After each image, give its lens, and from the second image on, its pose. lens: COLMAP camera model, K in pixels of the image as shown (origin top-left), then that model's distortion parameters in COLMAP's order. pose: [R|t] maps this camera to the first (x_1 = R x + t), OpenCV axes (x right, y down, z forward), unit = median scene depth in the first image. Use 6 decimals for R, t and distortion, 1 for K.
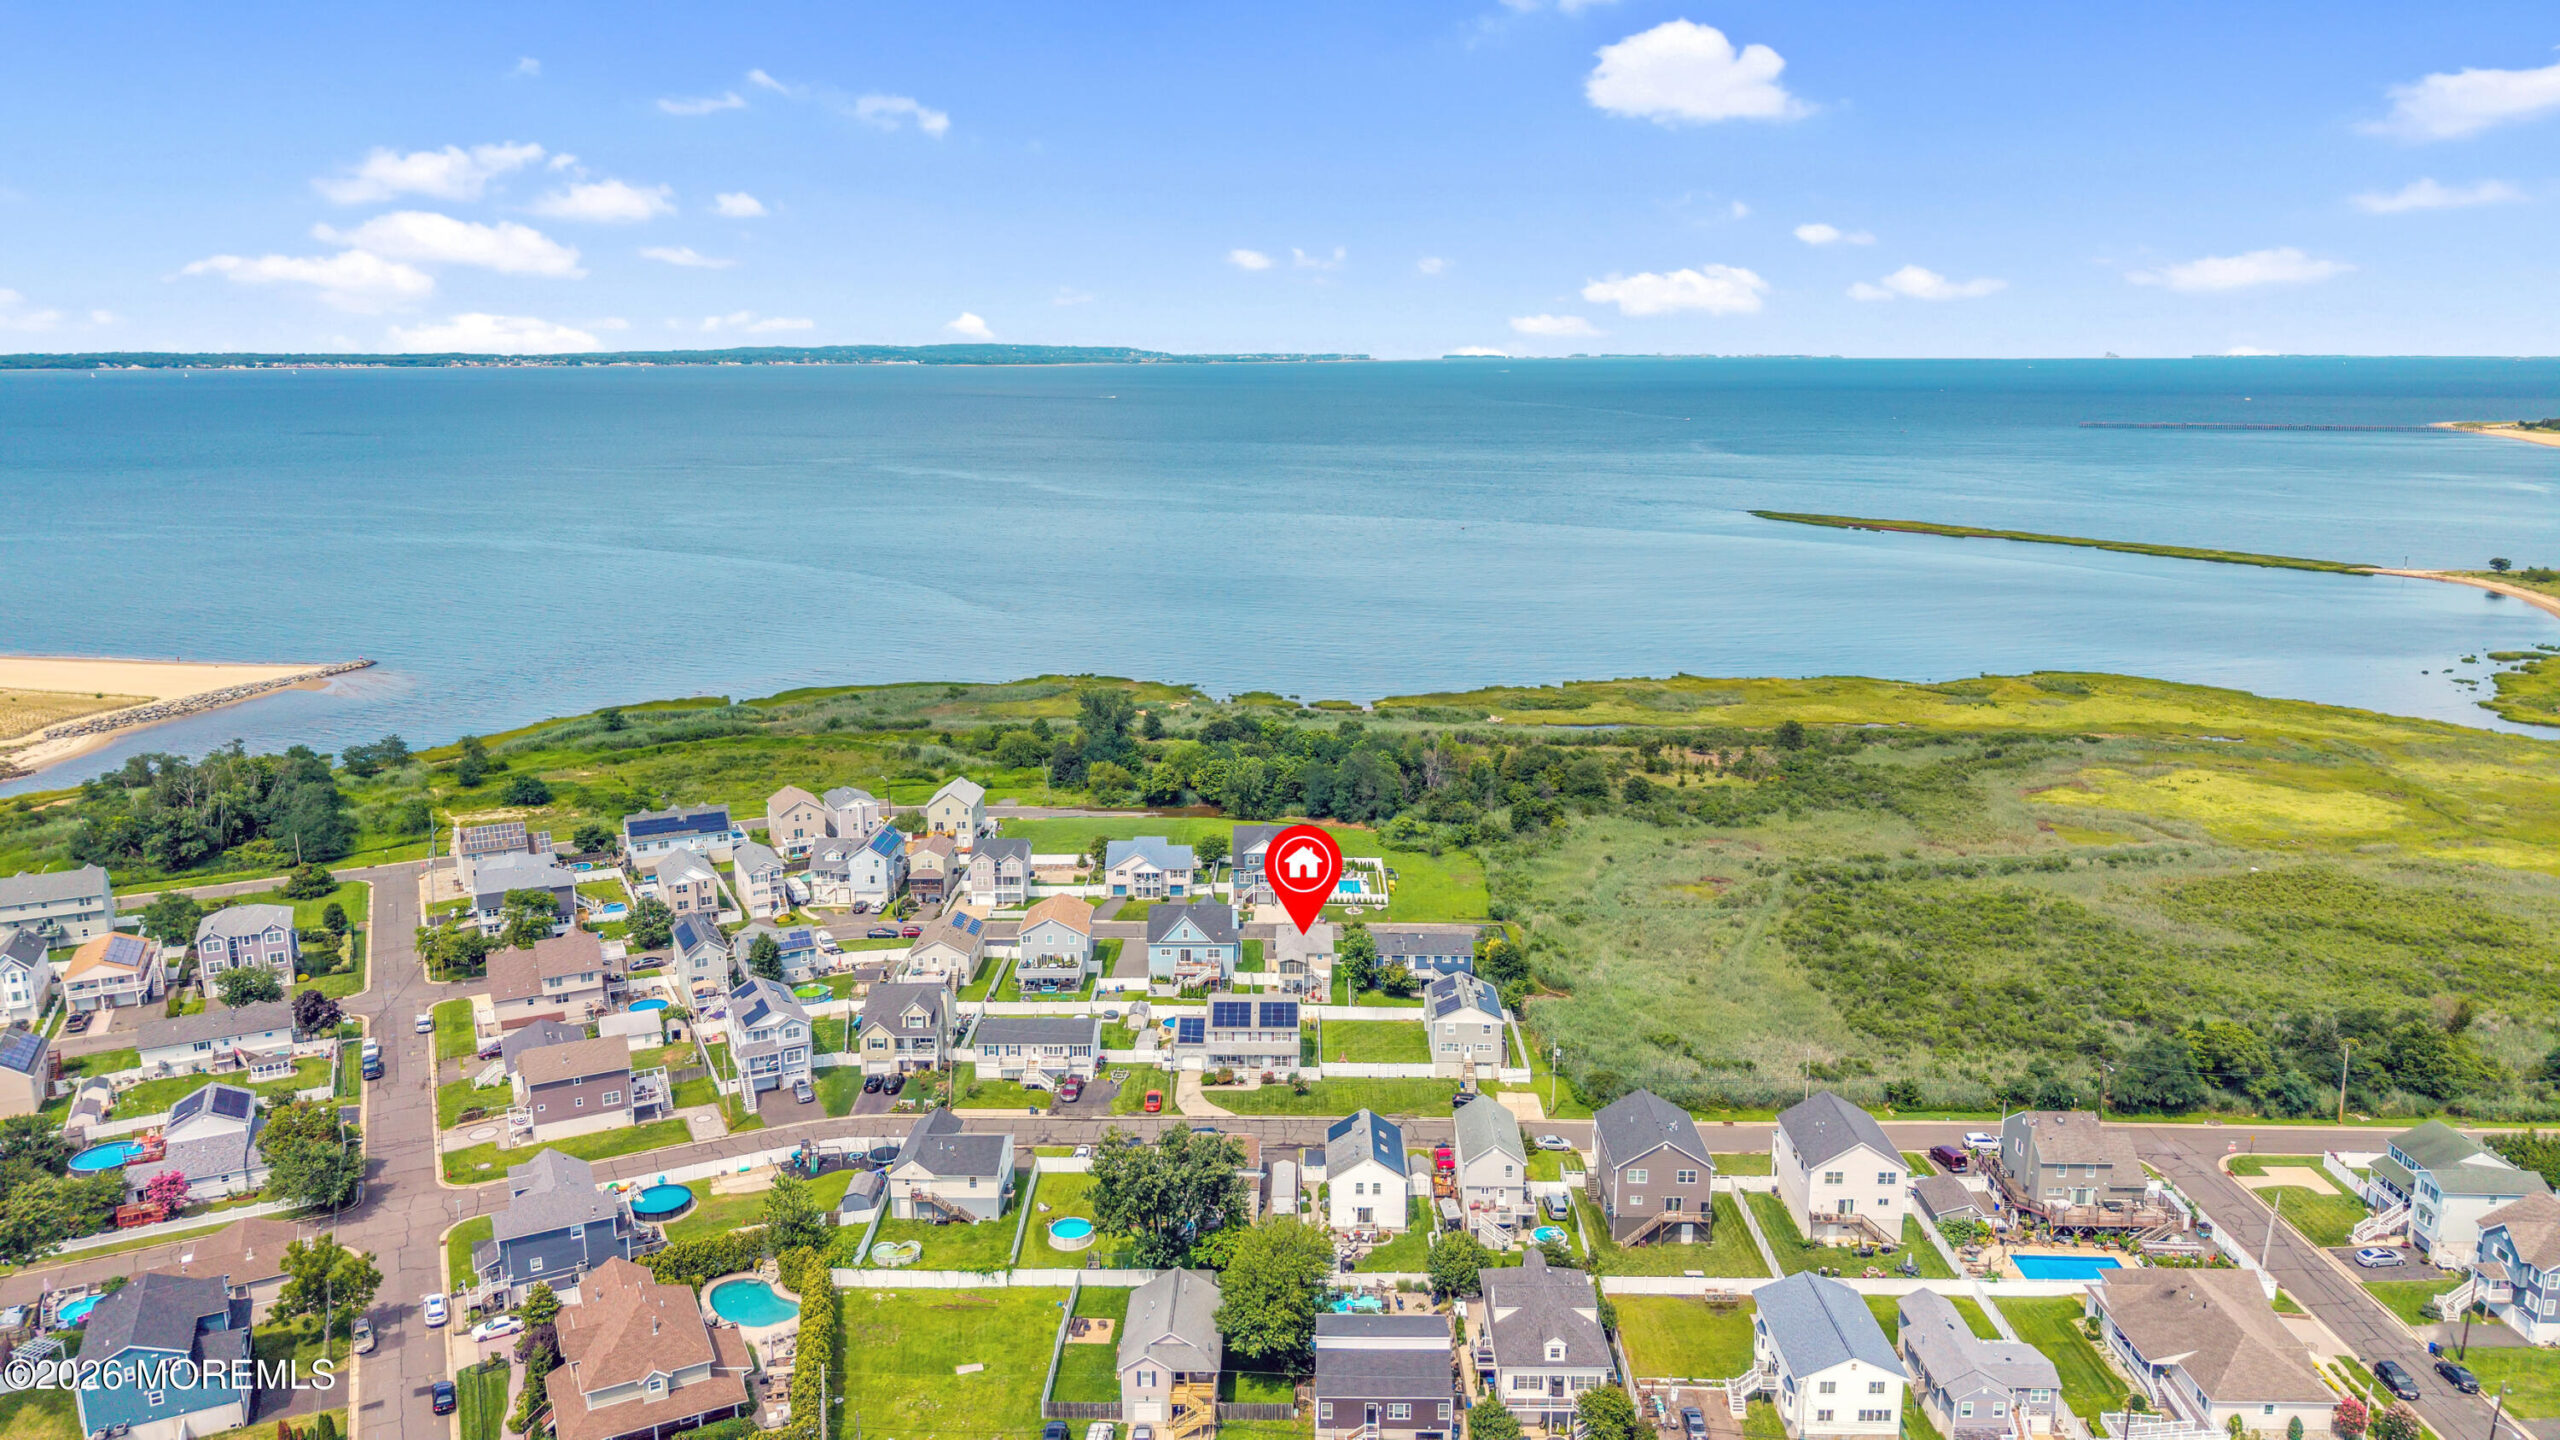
lens RADIAL K [[1724.8, 0, 1287.6], [0, 1724.8, 814.5], [0, 0, 1]] dist [0.053880, -0.059644]
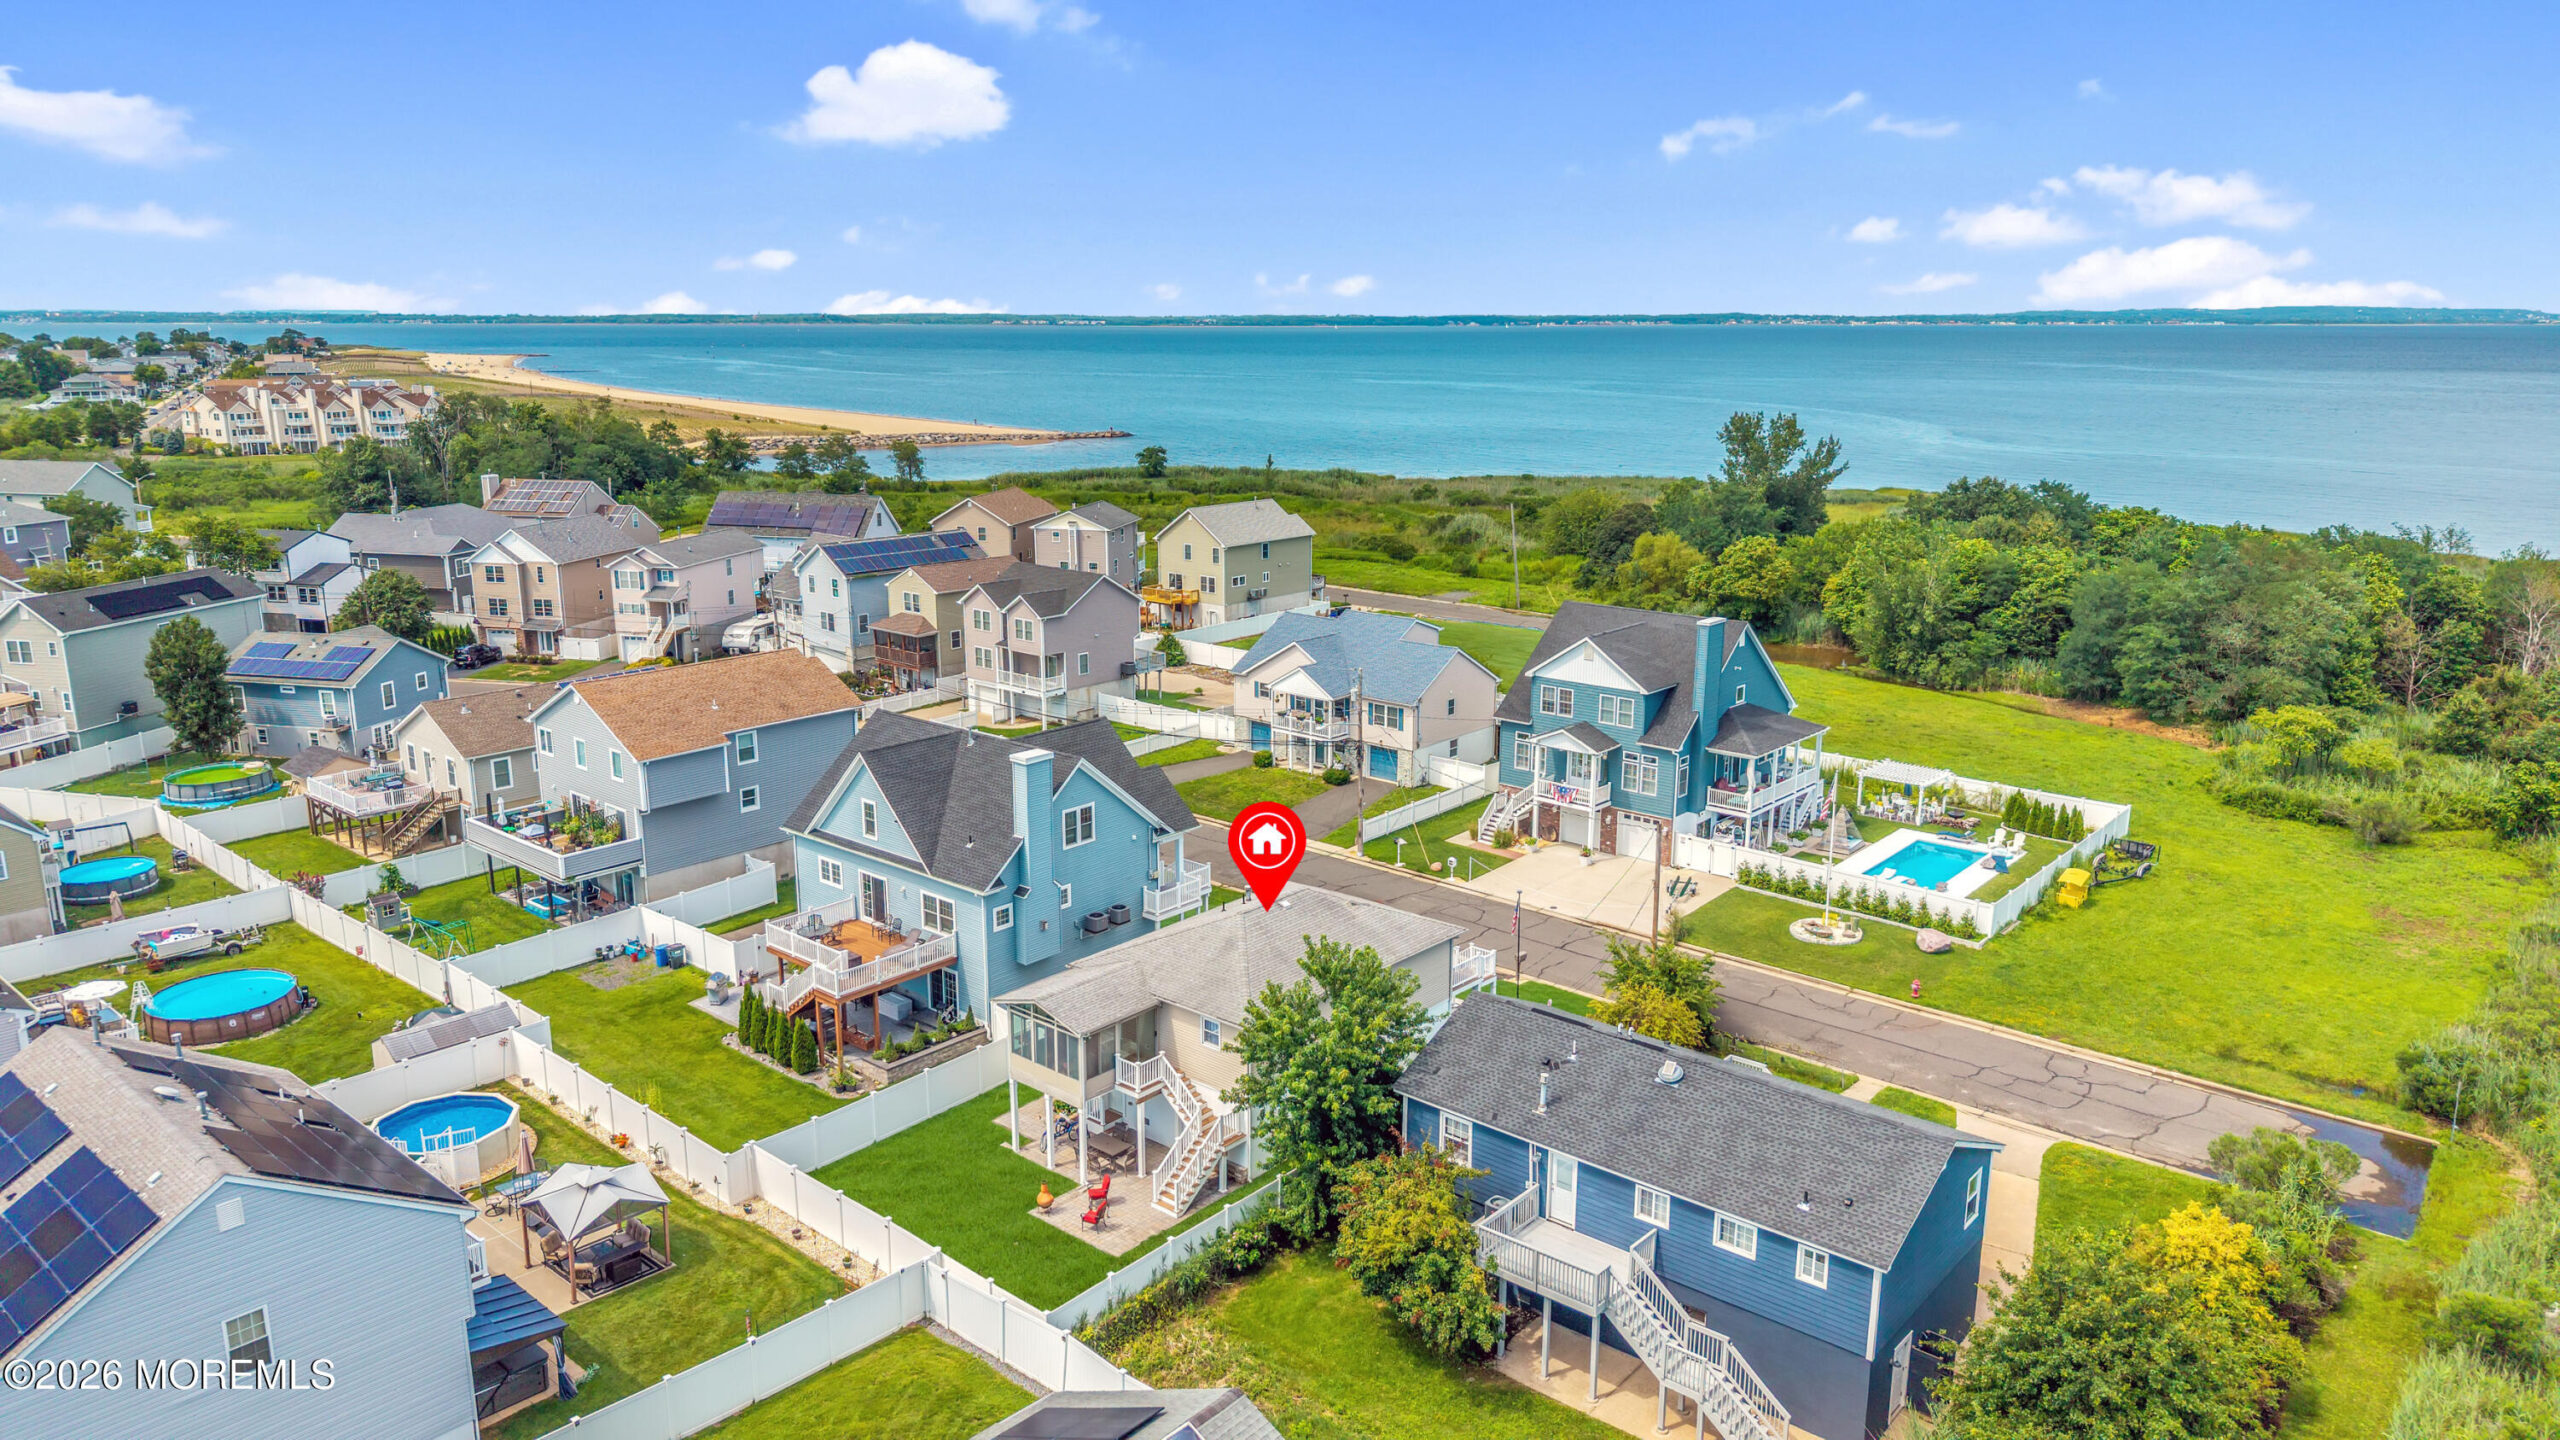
lens RADIAL K [[1685.7, 0, 1280.0], [0, 1685.7, 720.0], [0, 0, 1]] dist [0.040745, -0.042370]
pose [[0.755216, 0.148165, -0.638511, 0.137994], [-0.173678, 0.984533, 0.023036, 0.031292], [0.632048, 0.093499, 0.769268, 0.724905]]
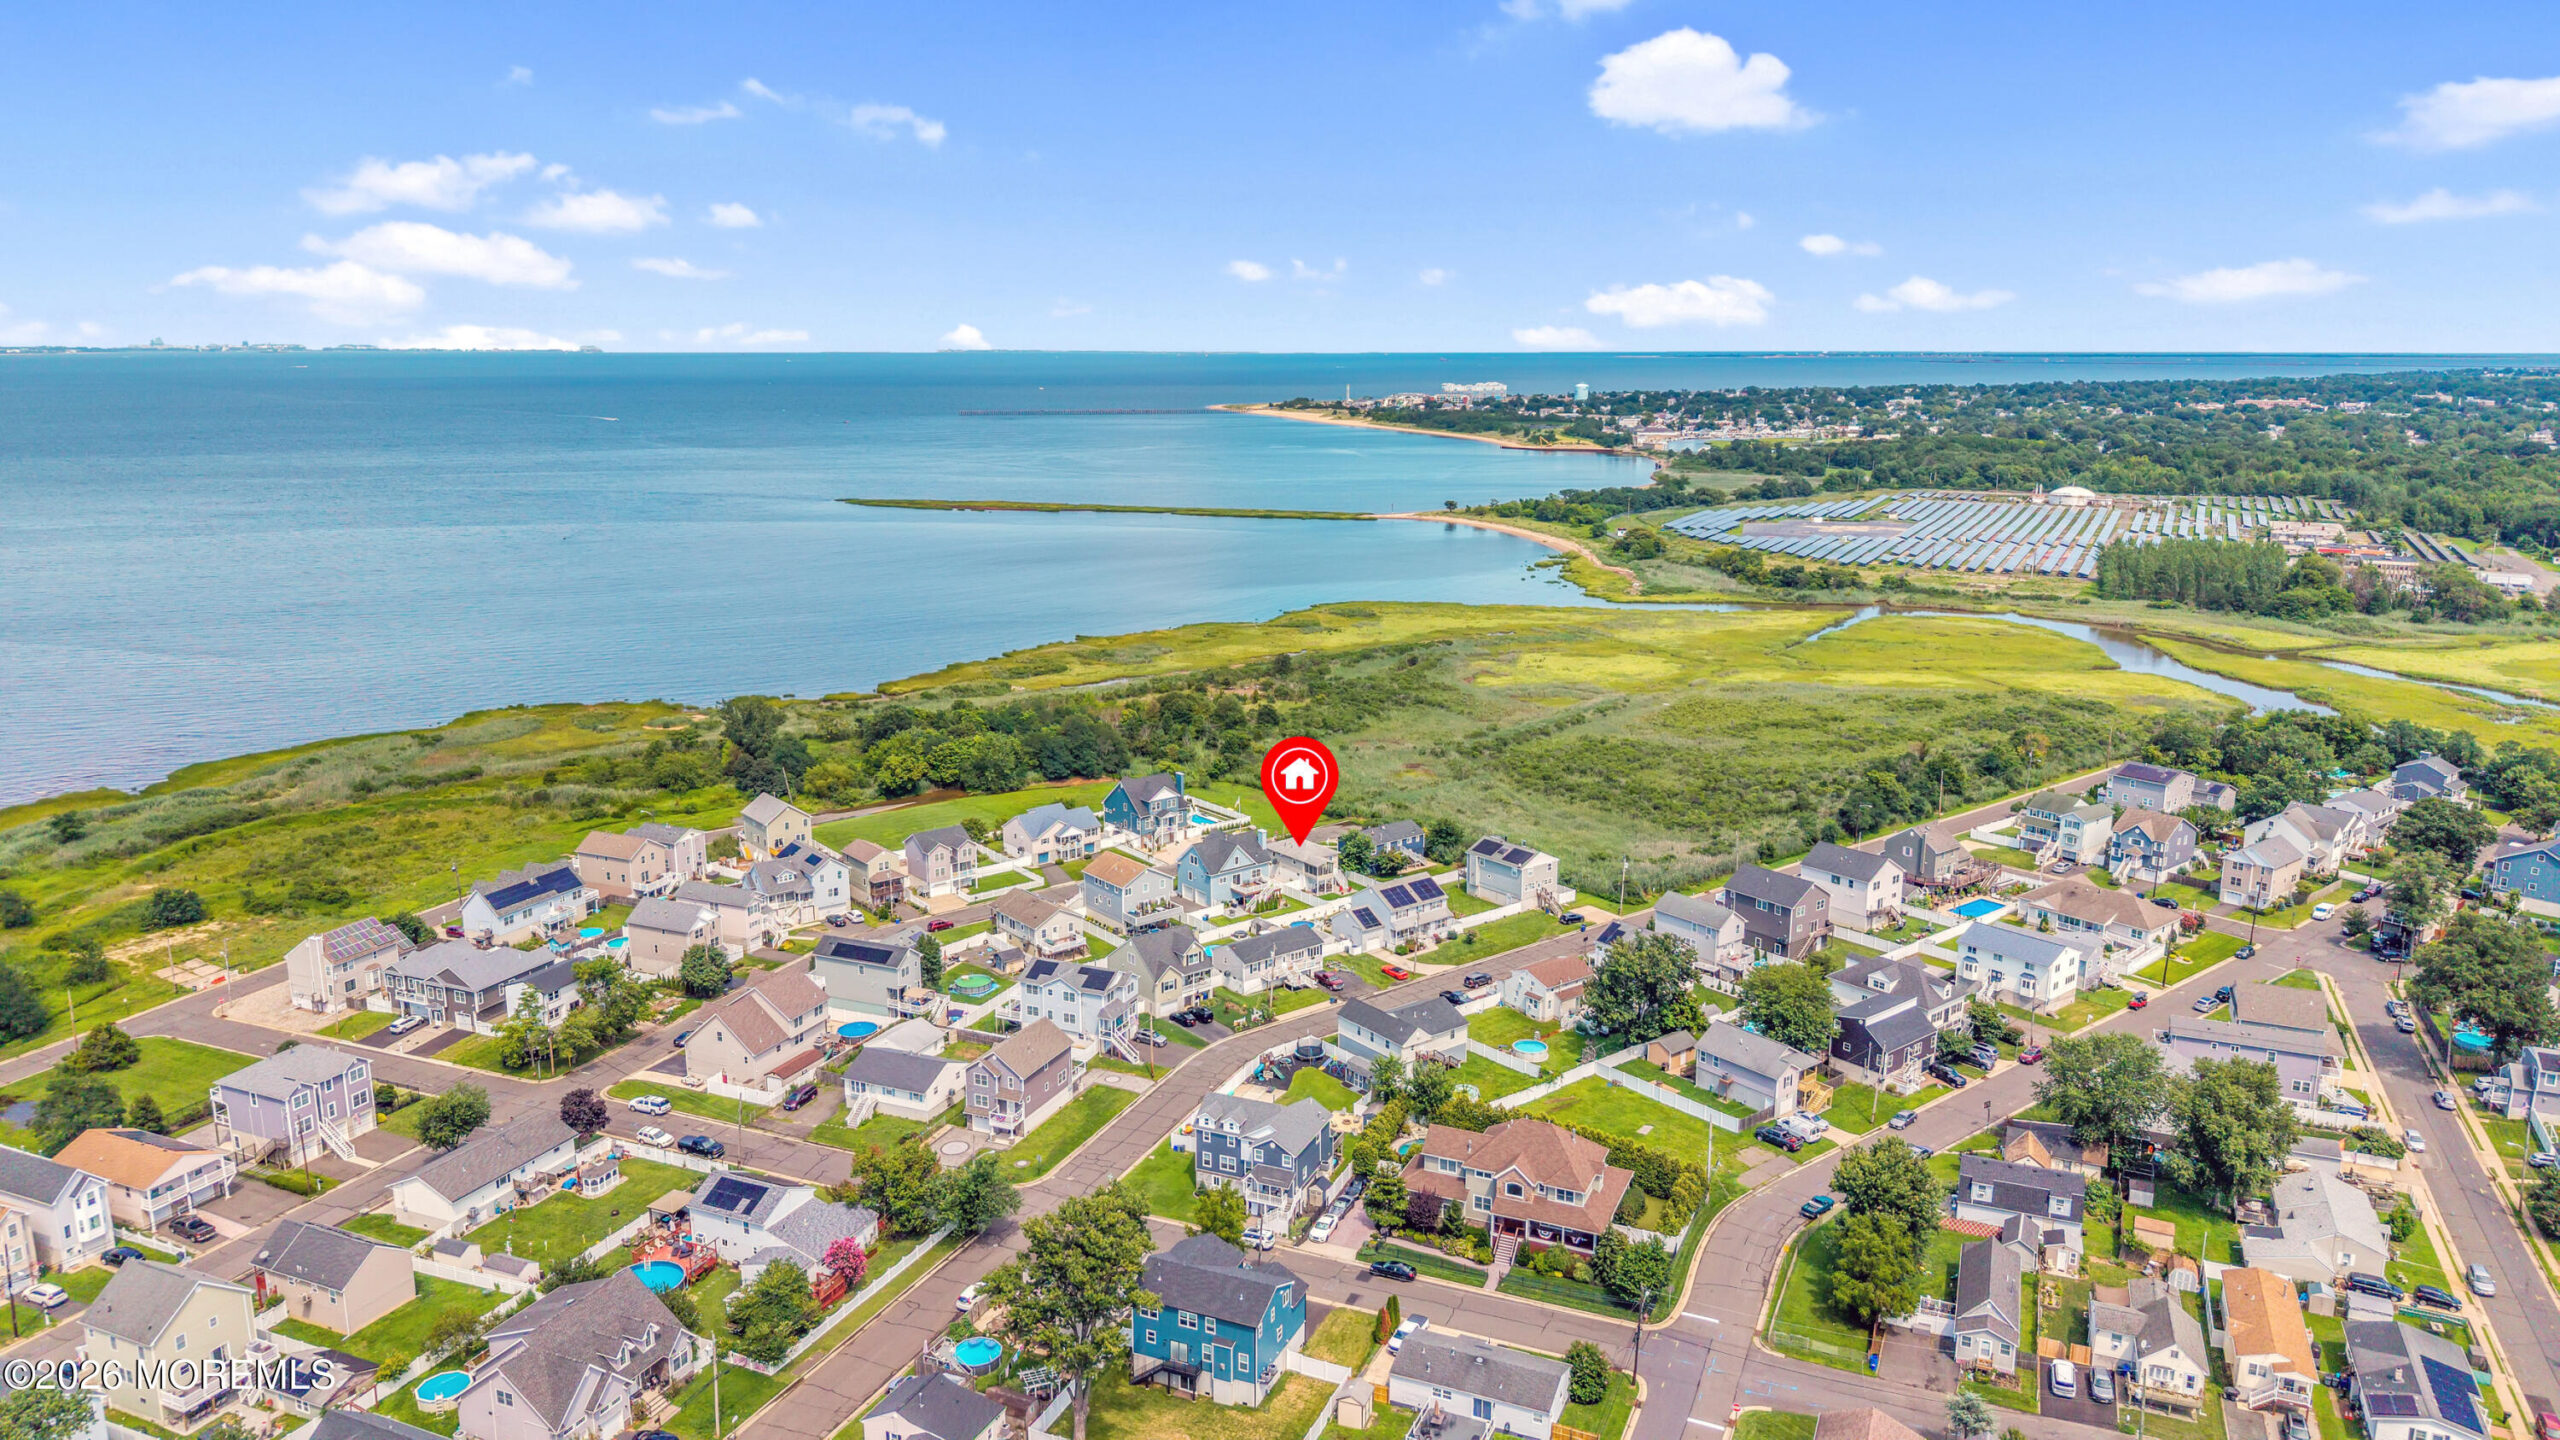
lens RADIAL K [[1753.9, 0, 1280.0], [0, 1753.9, 720.0], [0, 0, 1]] dist [0.059820, -0.000699]
pose [[0.770732, -0.137395, 0.622169, -0.652070], [0.169663, 0.985474, 0.007449, -0.023044], [-0.614155, 0.099817, 0.782848, 0.051929]]
